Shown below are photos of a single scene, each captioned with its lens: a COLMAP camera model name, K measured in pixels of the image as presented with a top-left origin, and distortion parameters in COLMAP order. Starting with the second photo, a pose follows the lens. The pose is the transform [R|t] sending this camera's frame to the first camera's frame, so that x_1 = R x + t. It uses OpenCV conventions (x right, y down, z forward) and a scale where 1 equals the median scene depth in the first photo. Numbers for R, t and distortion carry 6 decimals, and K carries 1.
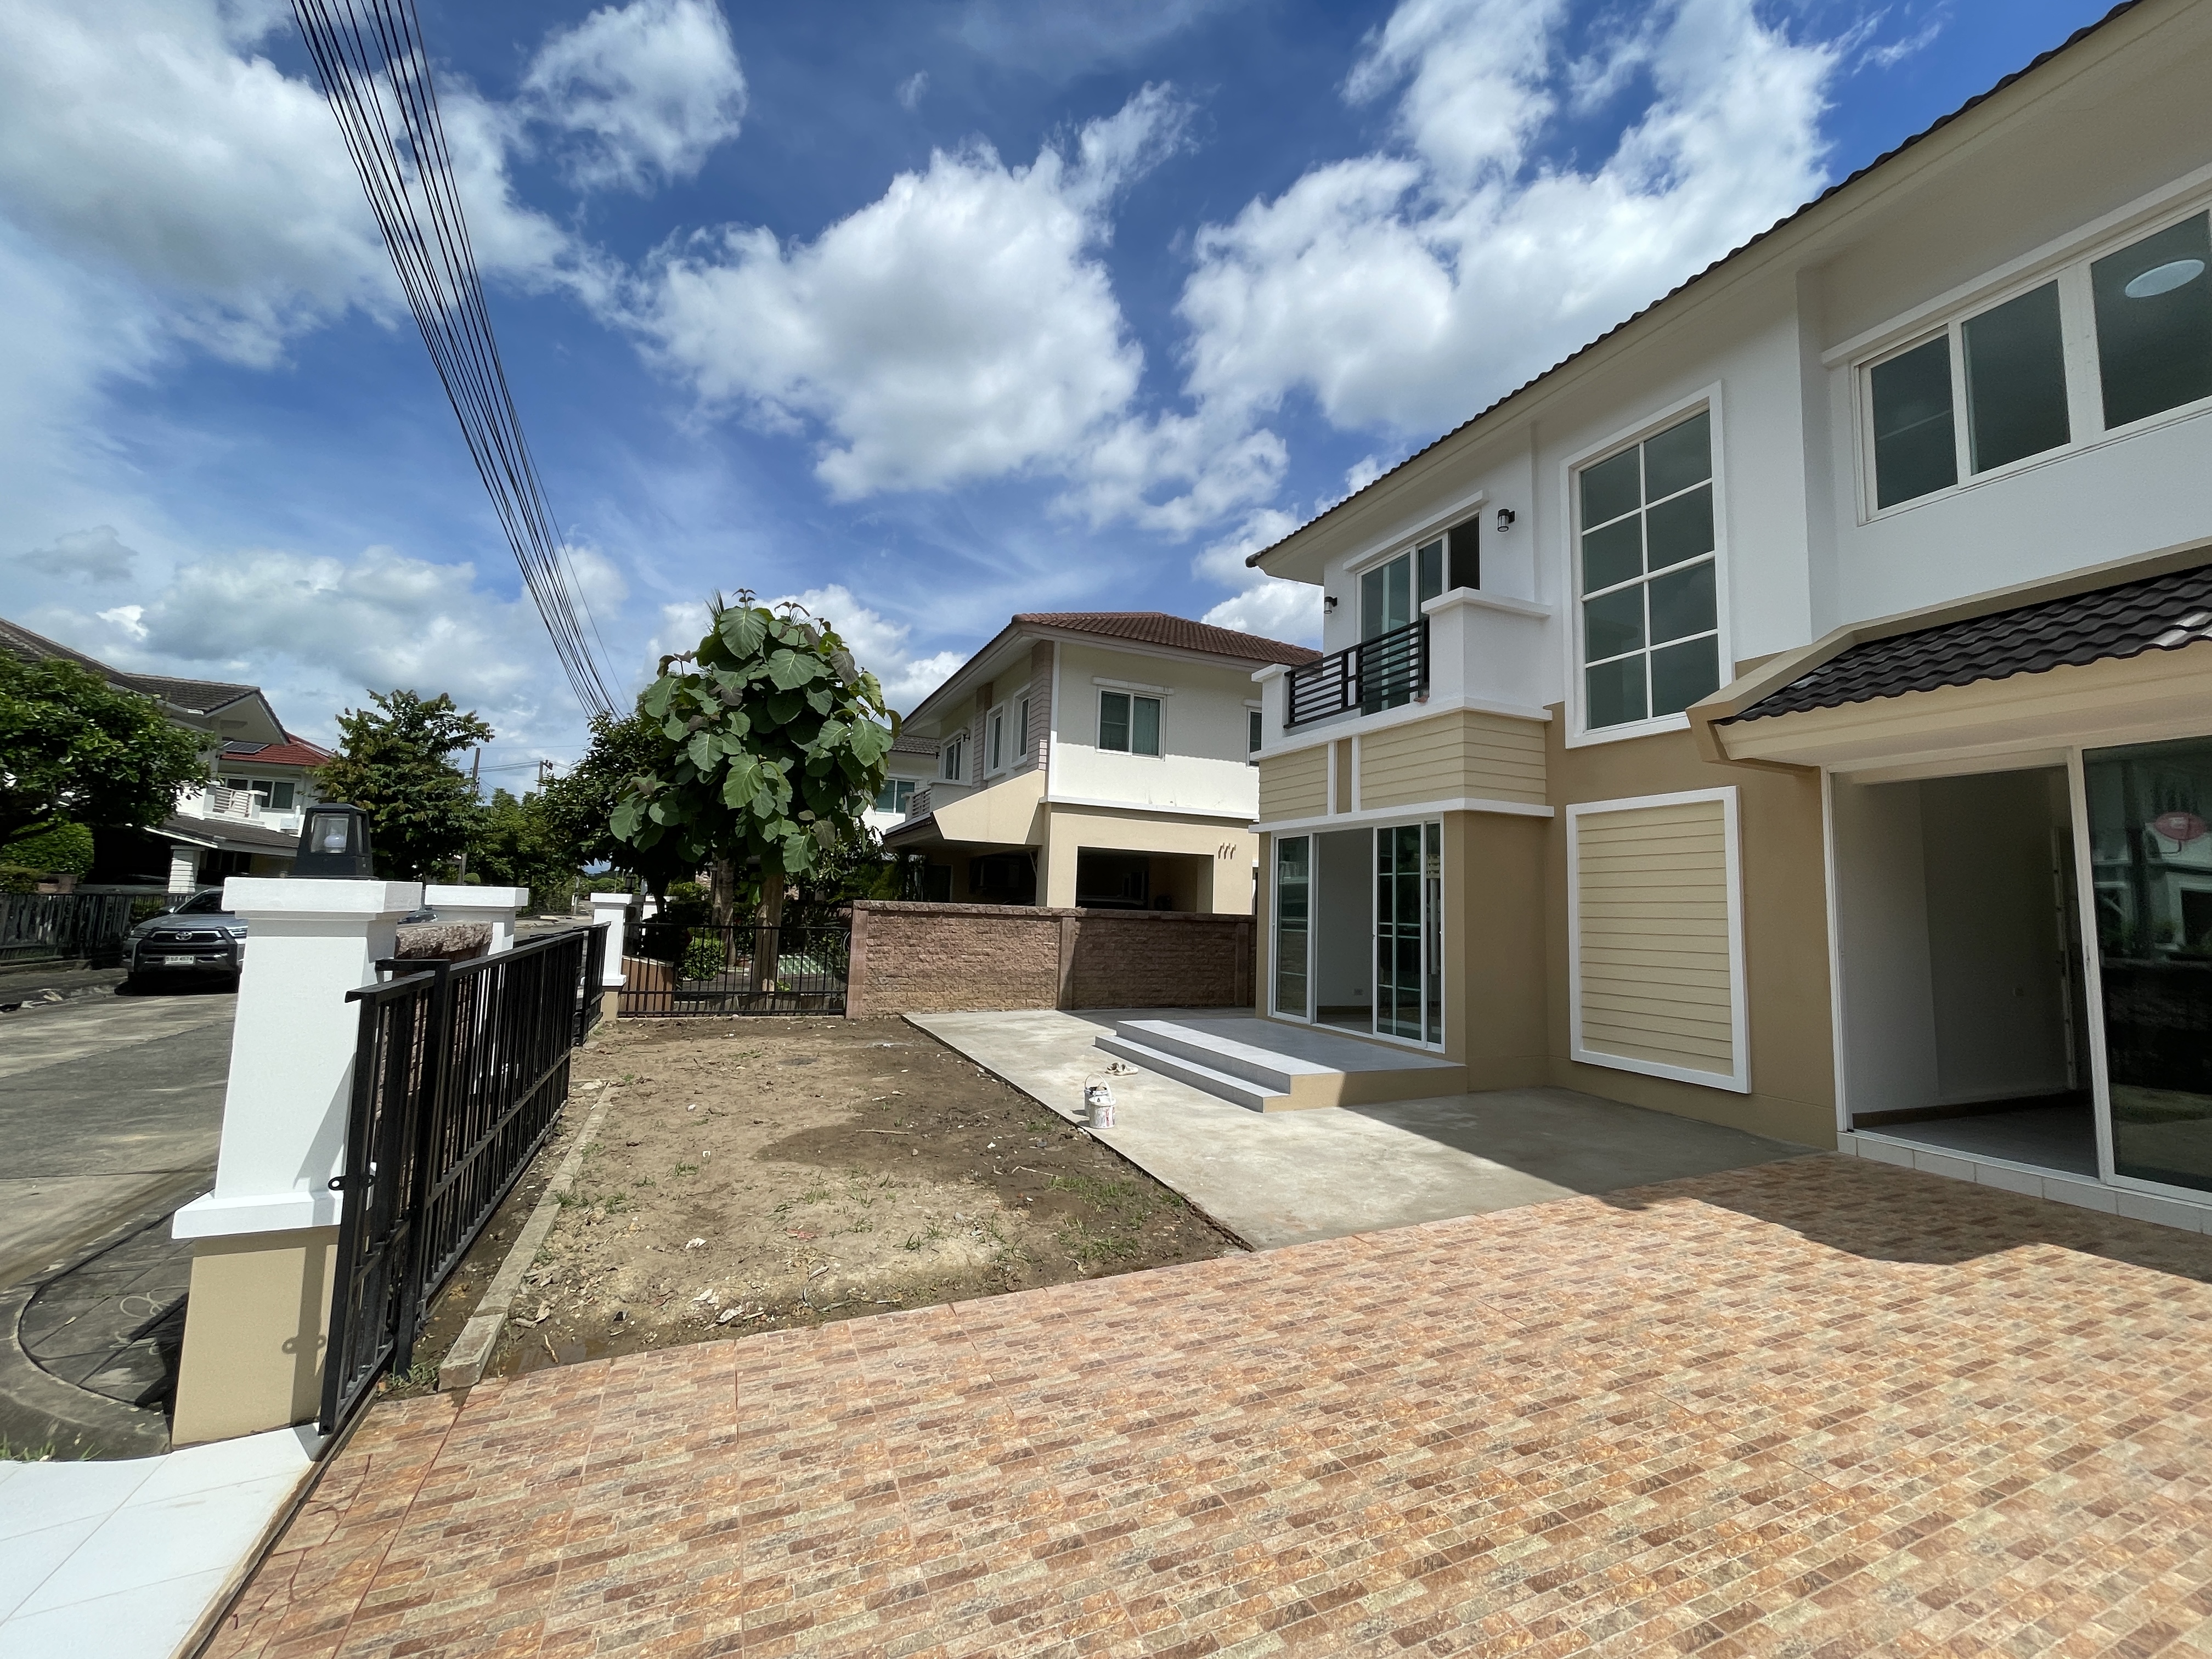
lens RADIAL K [[910.3, 0, 1090.4], [0, 910.3, 823.1], [0, 0, 1]] dist [-0.000010, -0.000908]
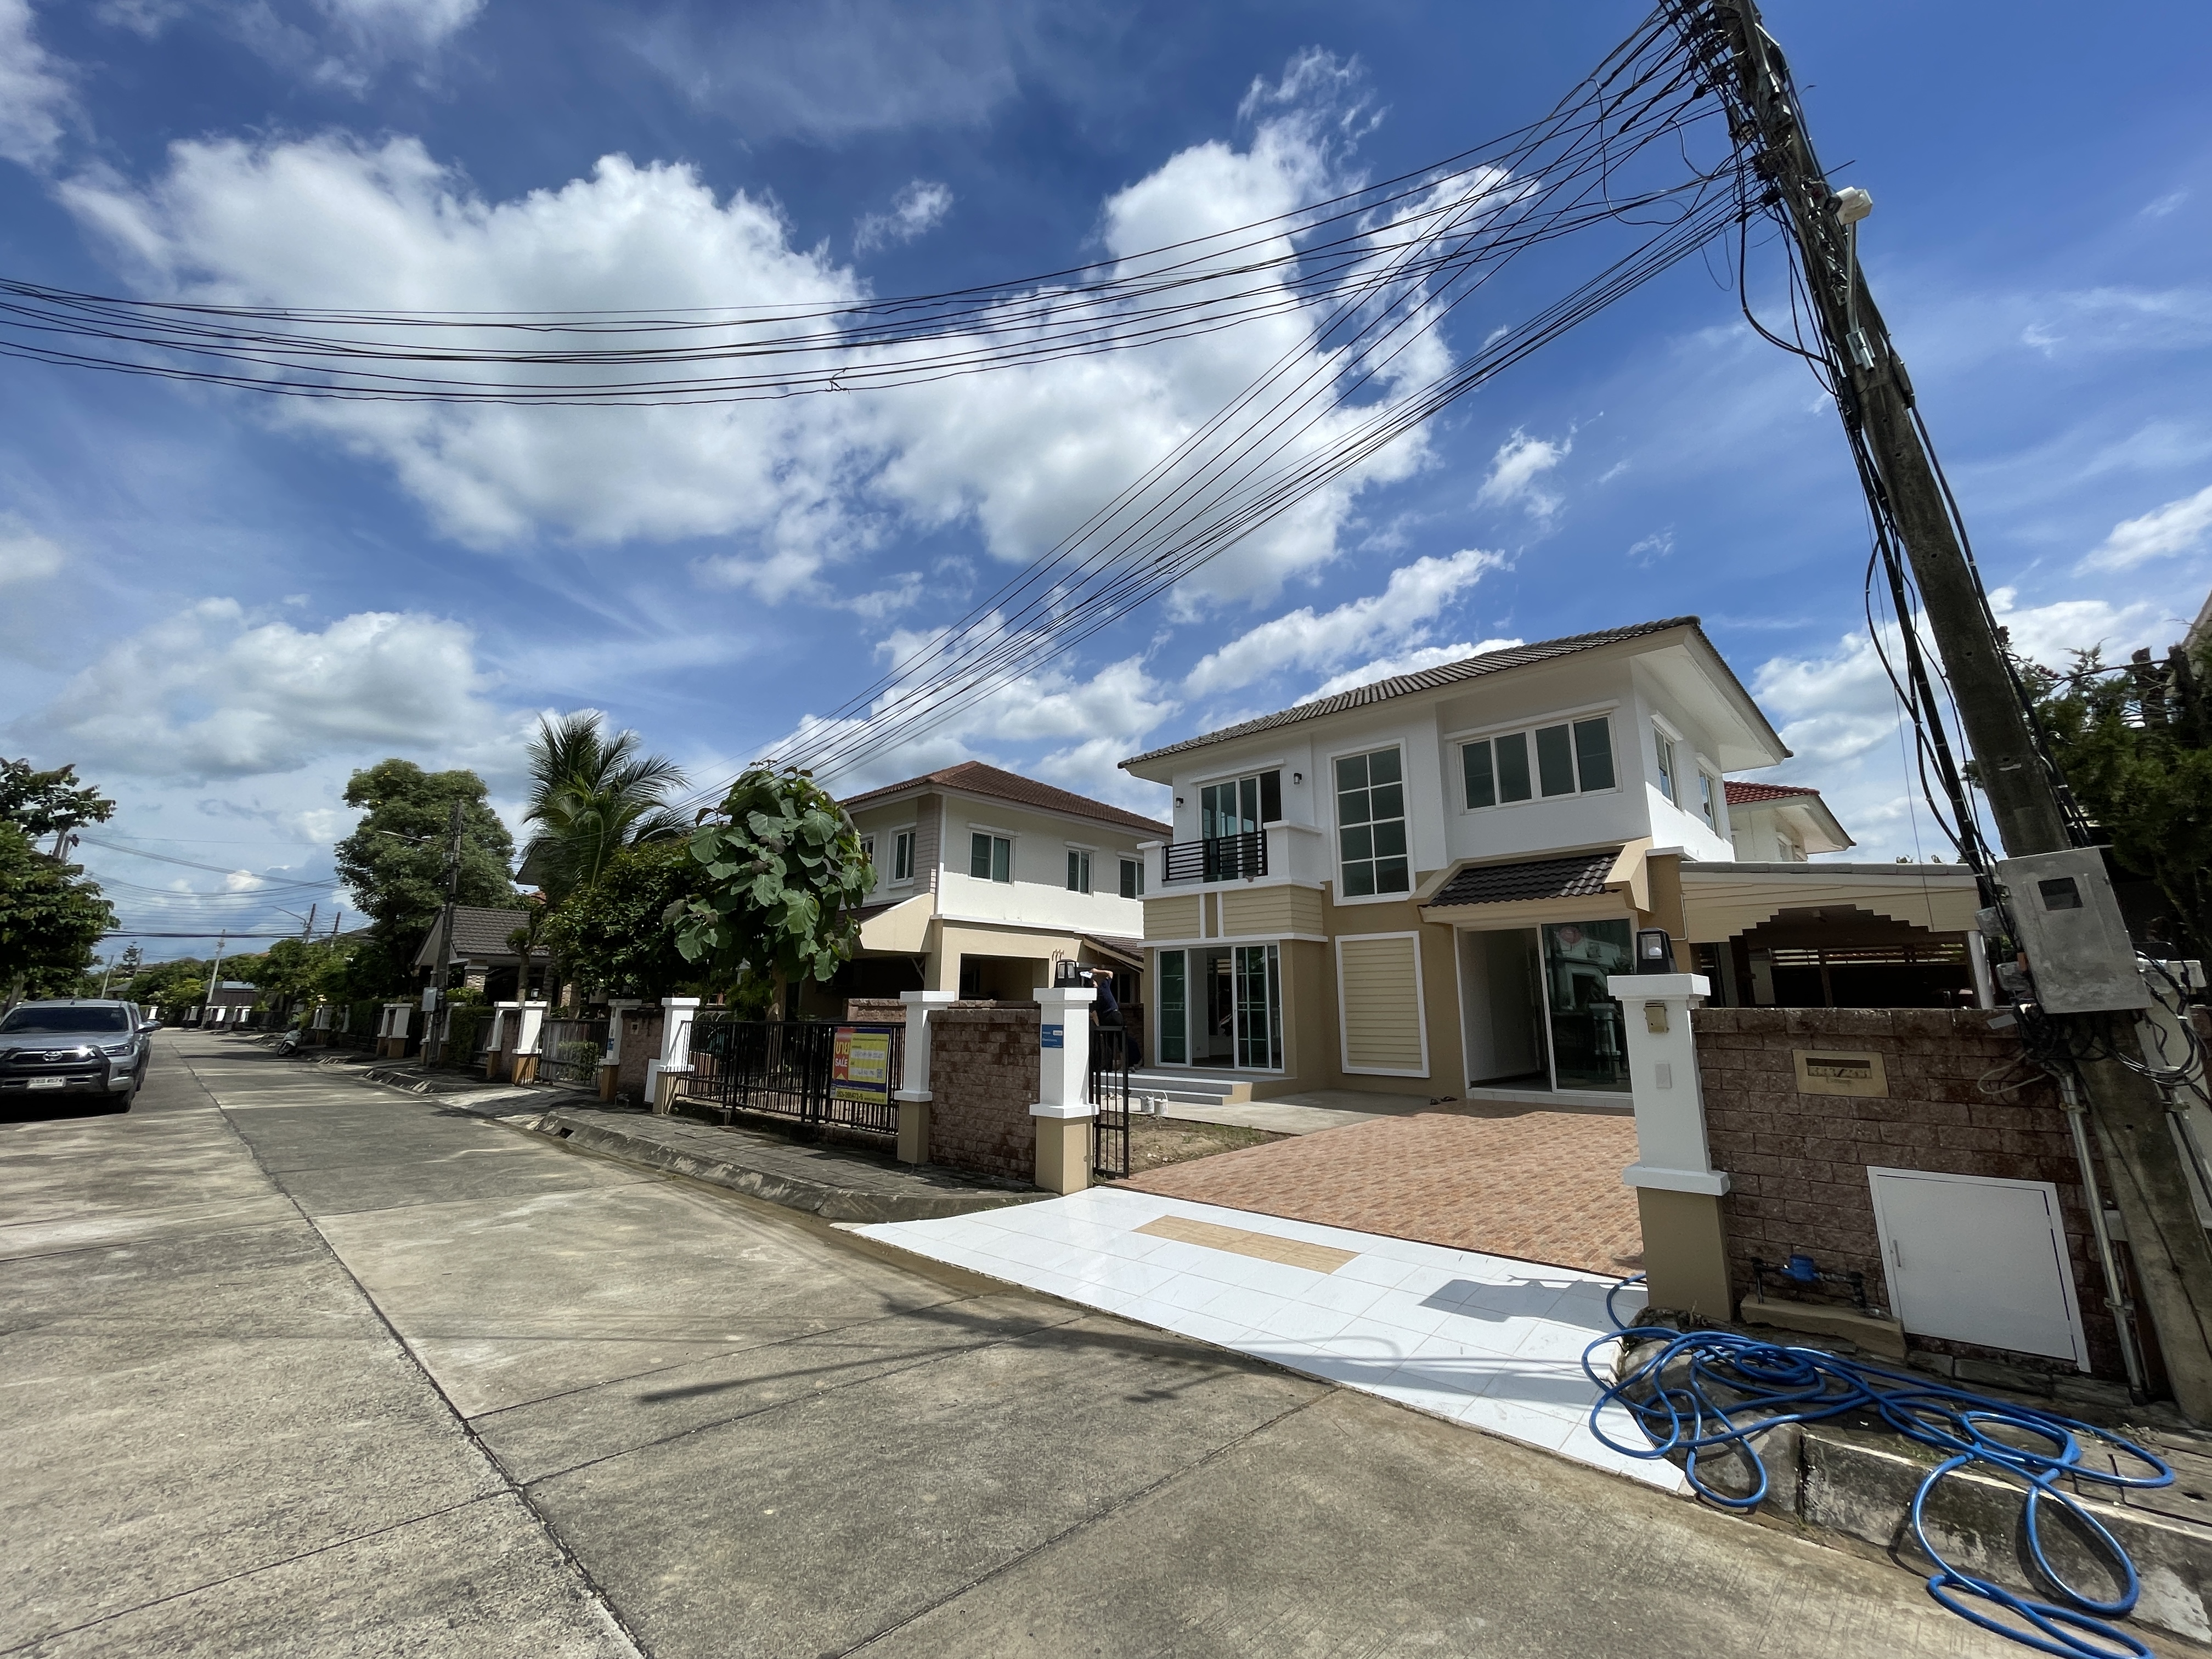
lens RADIAL K [[910.3, 0, 1102.7], [0, 910.3, 820.5], [0, 0, 1]] dist [-0.000010, -0.000908]
pose [[0.919316, 0.049850, 0.390349, -0.617127], [-0.009505, 0.994468, -0.104613, -0.051564], [-0.393405, 0.092462, 0.914704, -0.516640]]
